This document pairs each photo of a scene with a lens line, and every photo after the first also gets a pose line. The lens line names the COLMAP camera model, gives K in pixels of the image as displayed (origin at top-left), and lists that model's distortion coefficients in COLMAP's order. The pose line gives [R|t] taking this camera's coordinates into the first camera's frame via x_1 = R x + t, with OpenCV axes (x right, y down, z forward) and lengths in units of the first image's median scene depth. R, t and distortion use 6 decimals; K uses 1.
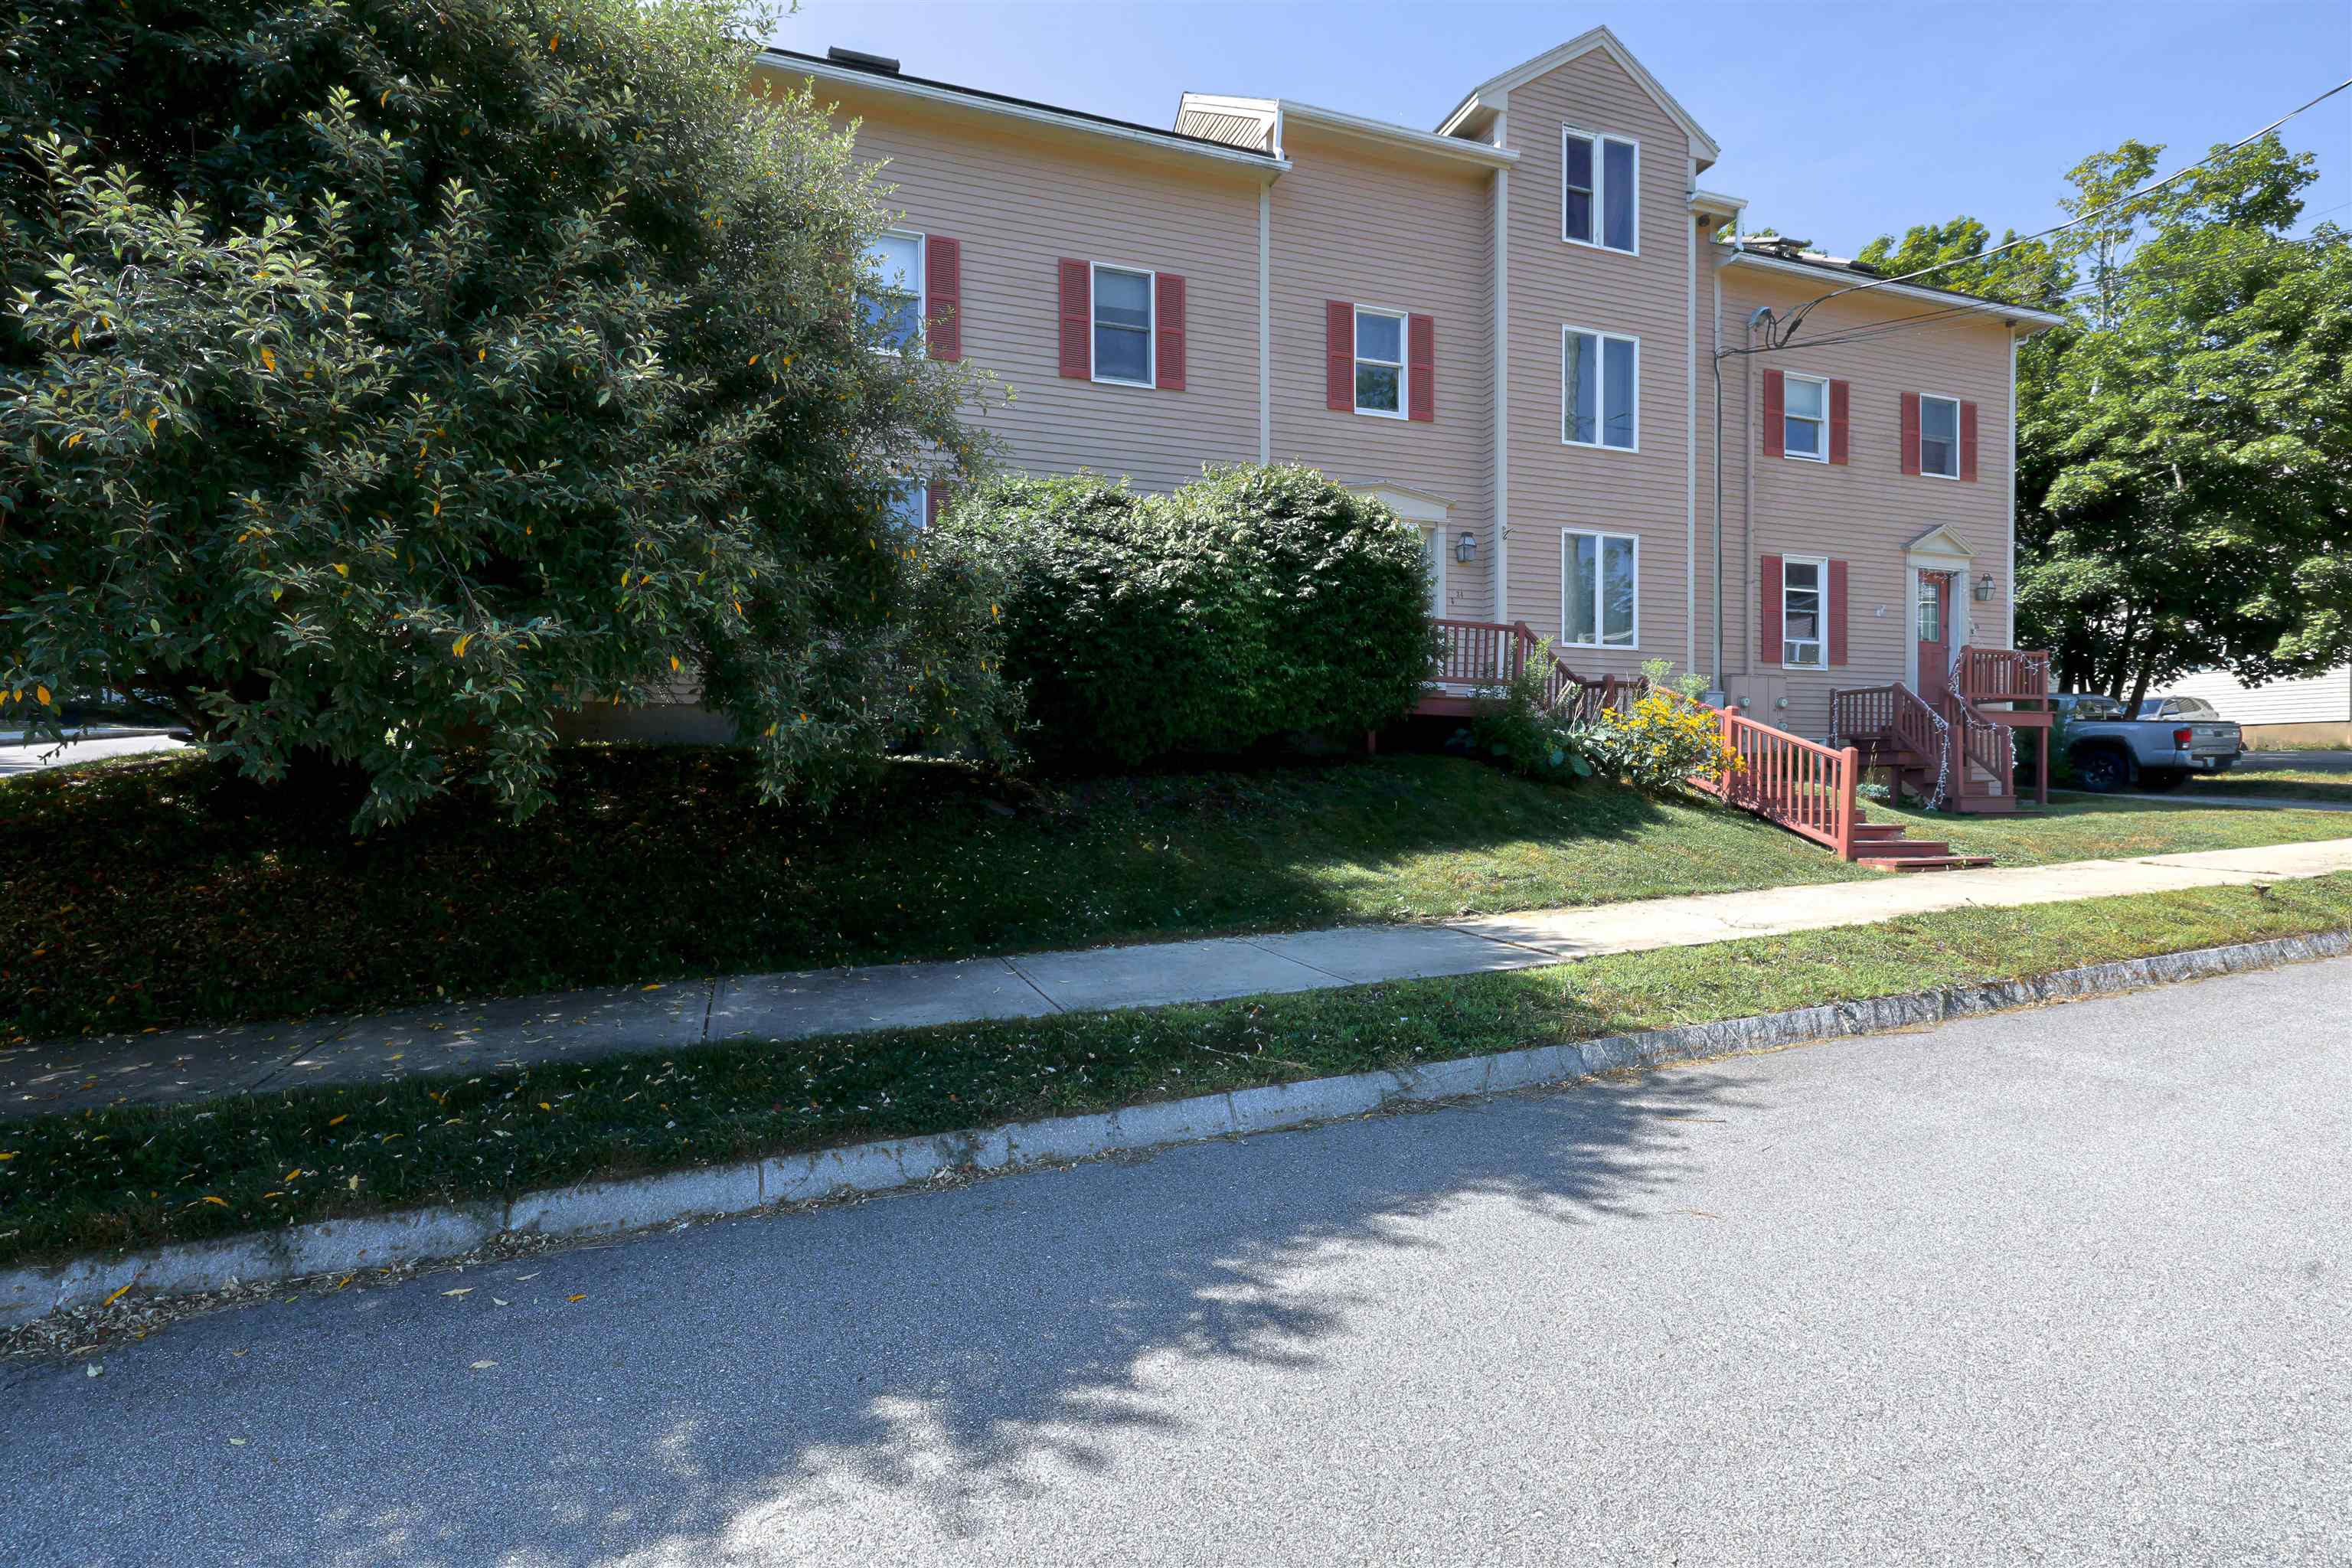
lens RADIAL K [[1081.9, 0, 1172.5], [0, 1081.9, 790.0], [0, 0, 1]] dist [0.000203, -0.006437]
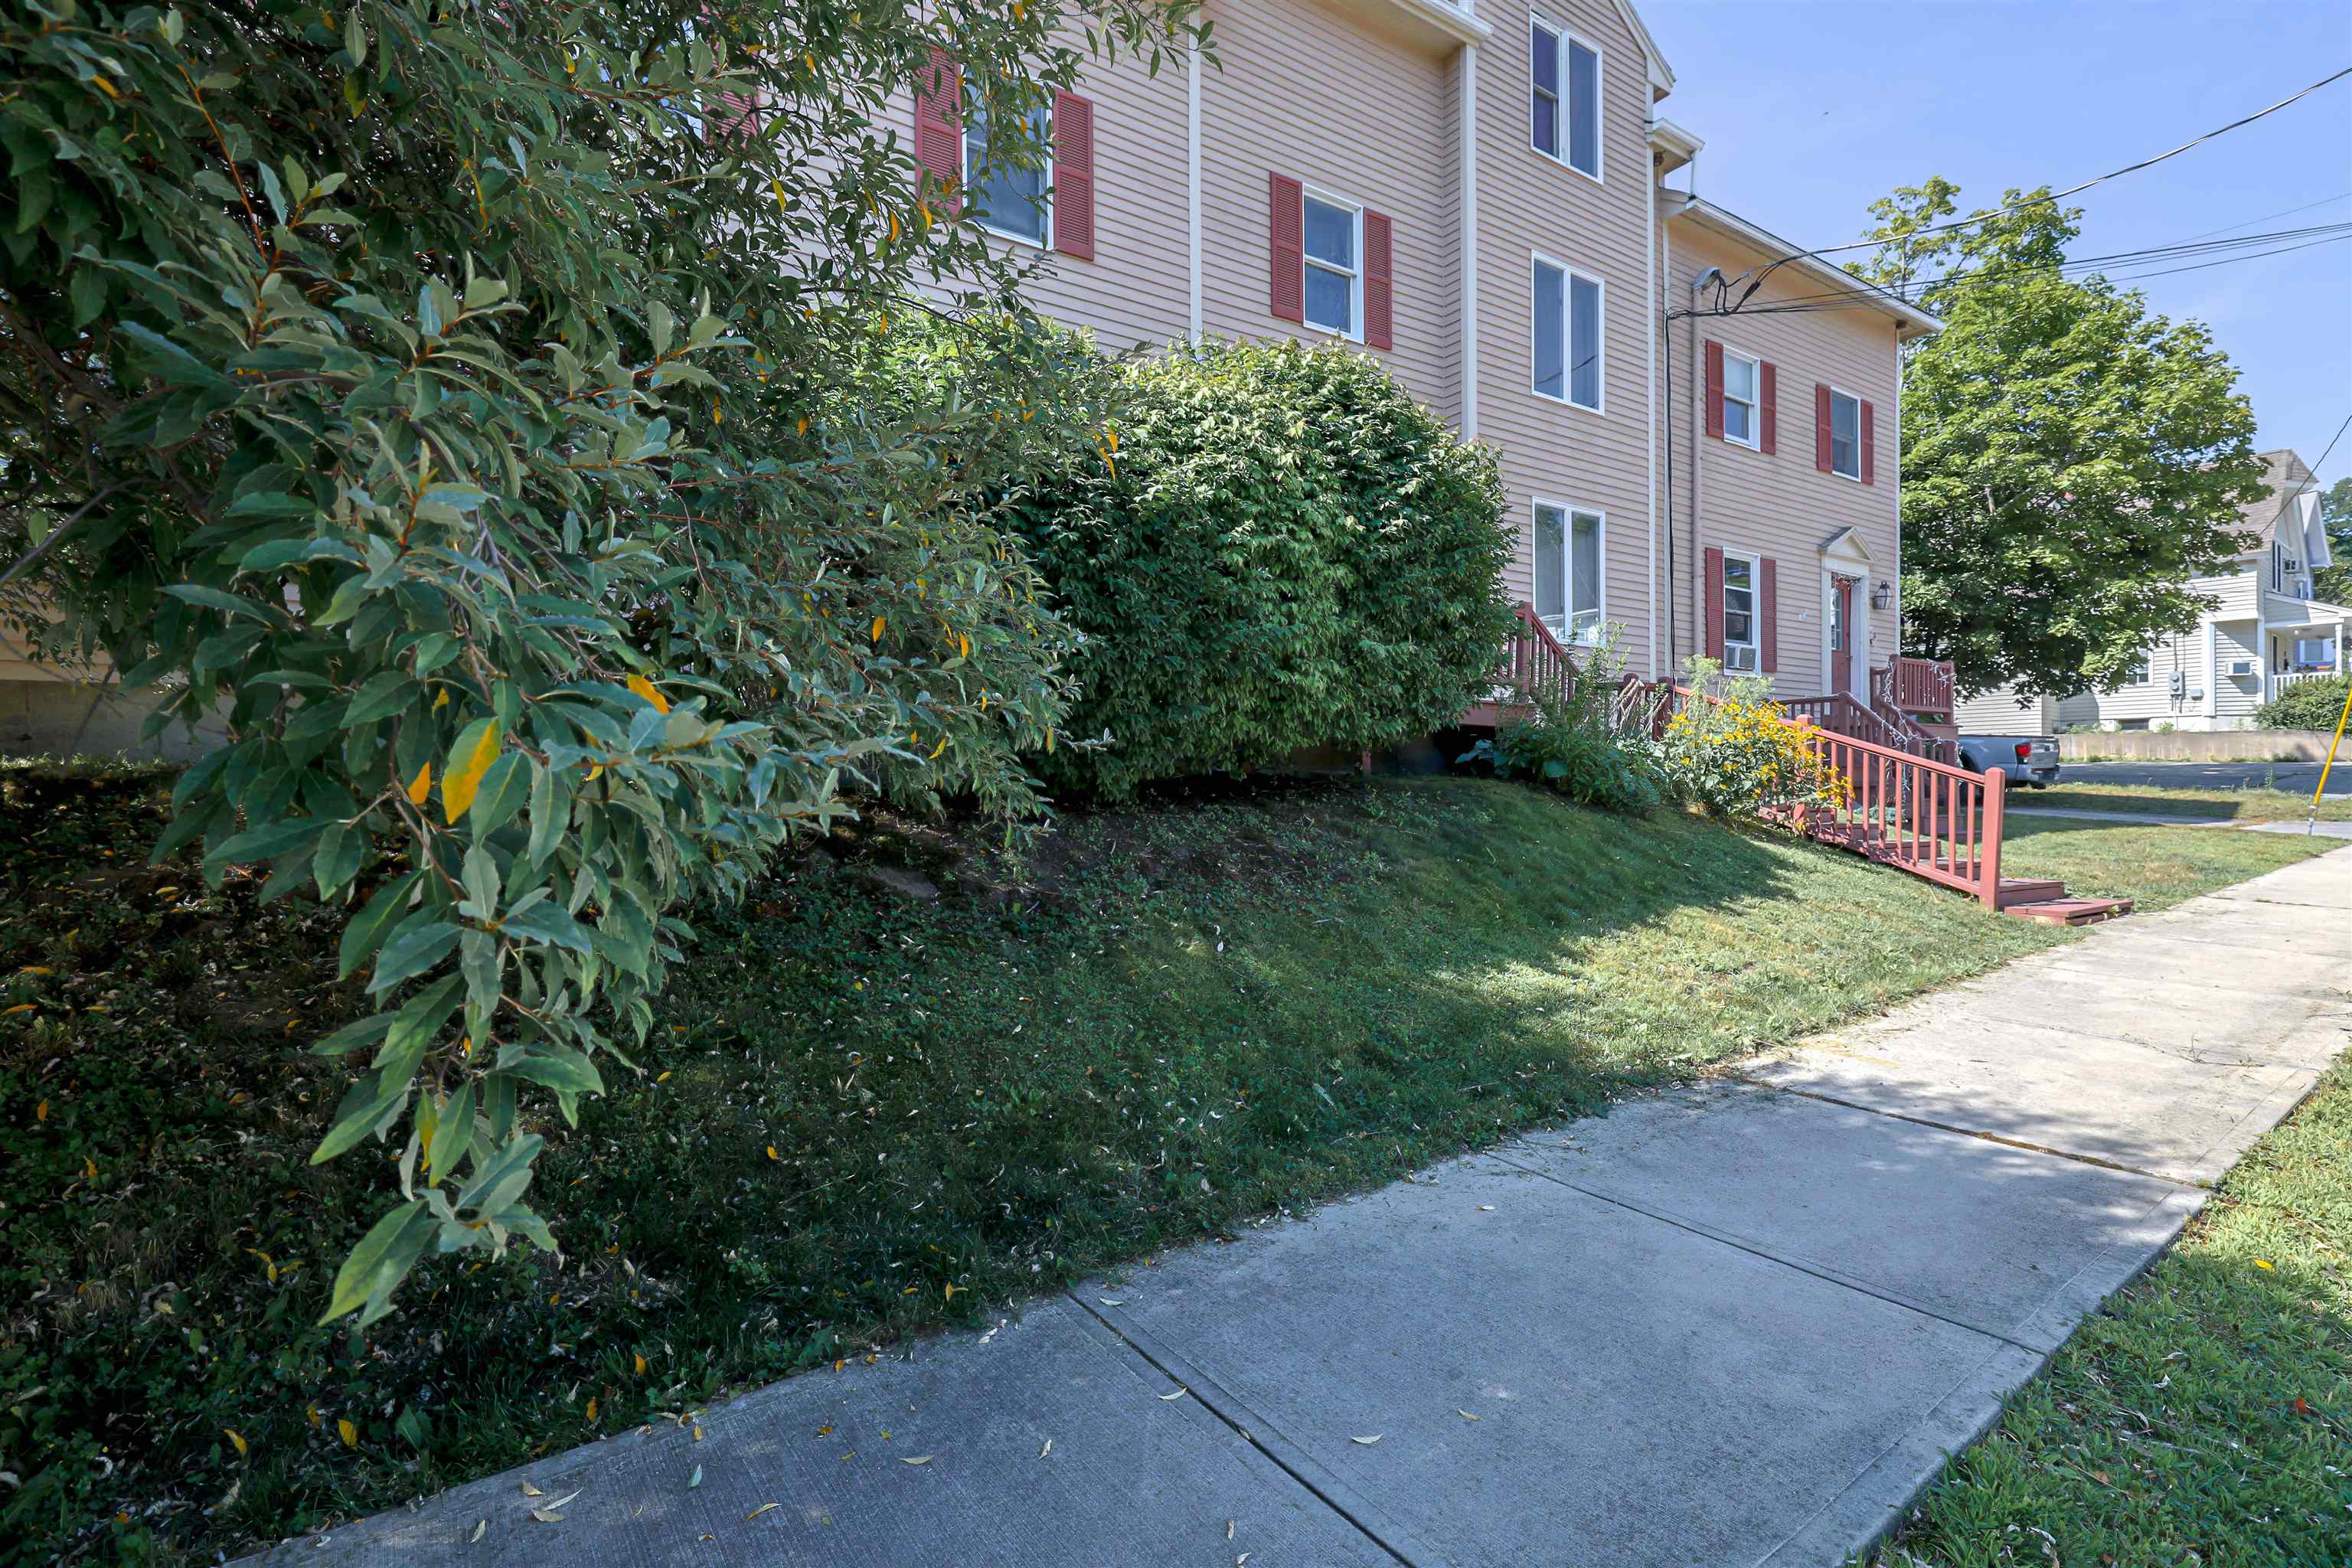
lens RADIAL K [[1039.8, 0, 1176.0], [0, 1039.8, 784.0], [0, 0, 1]] dist [-0.001898, -0.000489]
pose [[0.961725, -0.005391, 0.273962, -0.117916], [0.007701, 0.999943, -0.007360, -0.019472], [-0.273906, 0.009188, 0.961712, 0.313555]]
